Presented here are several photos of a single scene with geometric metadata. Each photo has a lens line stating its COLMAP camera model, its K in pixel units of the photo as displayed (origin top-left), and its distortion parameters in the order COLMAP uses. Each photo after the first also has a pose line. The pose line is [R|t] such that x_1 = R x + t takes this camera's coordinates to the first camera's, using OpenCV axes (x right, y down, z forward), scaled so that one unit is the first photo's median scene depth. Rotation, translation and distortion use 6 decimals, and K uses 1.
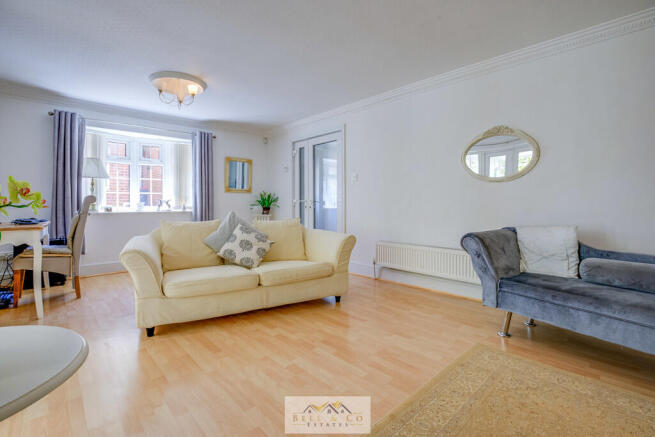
lens RADIAL K [[306.3, 0, 326.0], [0, 306.3, 208.6], [0, 0, 1]] dist [-0.025091, -0.000195]
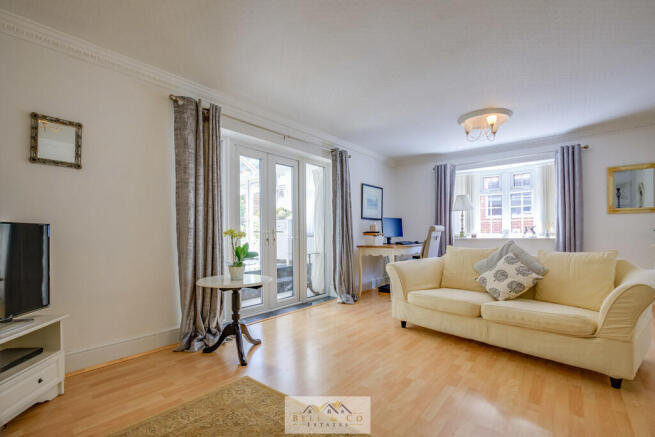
lens RADIAL K [[318.8, 0, 317.2], [0, 318.8, 225.7], [0, 0, 1]] dist [-0.044131, -0.000164]
pose [[0.098466, -0.023481, -0.994863, 0.518350], [-0.001977, 0.999715, -0.023791, -0.006392], [0.995138, 0.004309, 0.098392, 0.286090]]
